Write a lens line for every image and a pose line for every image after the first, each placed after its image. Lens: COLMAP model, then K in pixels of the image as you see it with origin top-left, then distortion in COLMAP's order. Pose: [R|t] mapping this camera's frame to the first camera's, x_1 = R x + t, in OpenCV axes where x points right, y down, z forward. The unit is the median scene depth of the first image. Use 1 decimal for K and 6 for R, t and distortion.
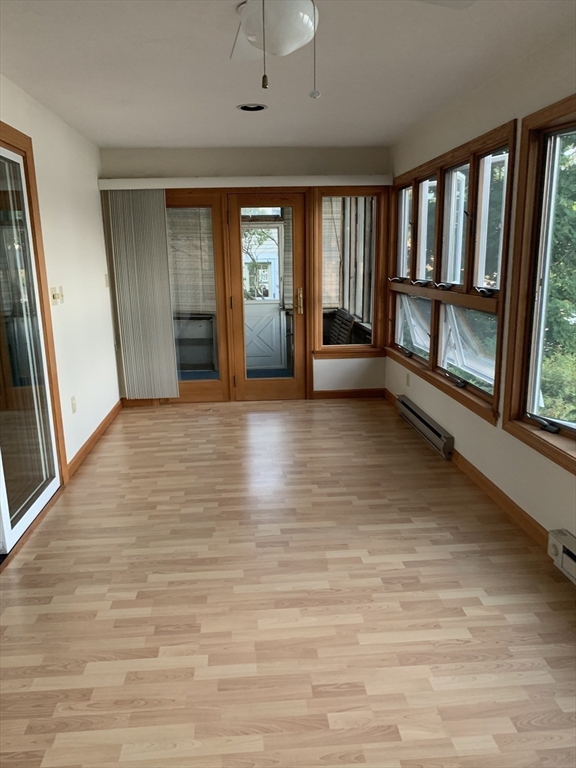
lens RADIAL K [[580.2, 0, 288.4], [0, 580.2, 381.8], [0, 0, 1]] dist [0.027876, -0.032297]
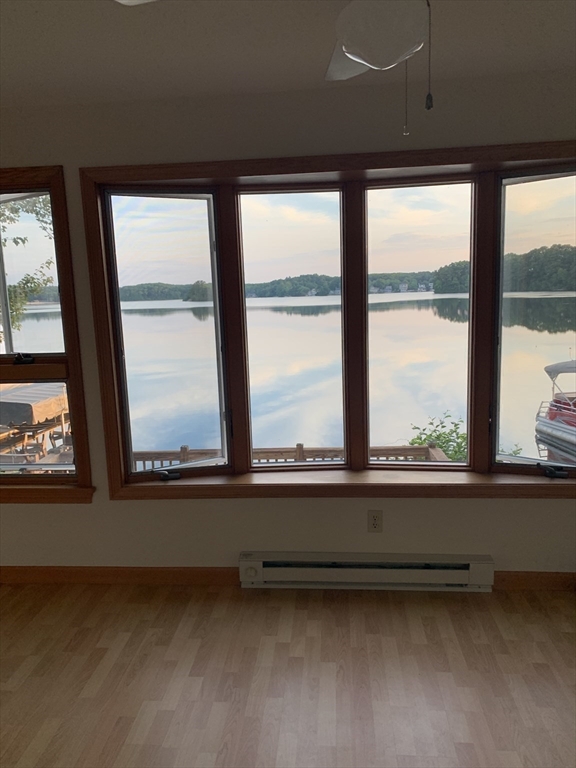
lens RADIAL K [[580.2, 0, 282.4], [0, 580.2, 385.2], [0, 0, 1]] dist [0.027876, -0.032297]
pose [[0.182736, -0.149553, 0.971721, -0.473124], [0.244329, 0.964264, 0.102459, -0.128702], [-0.952319, 0.218696, 0.212746, 0.550208]]
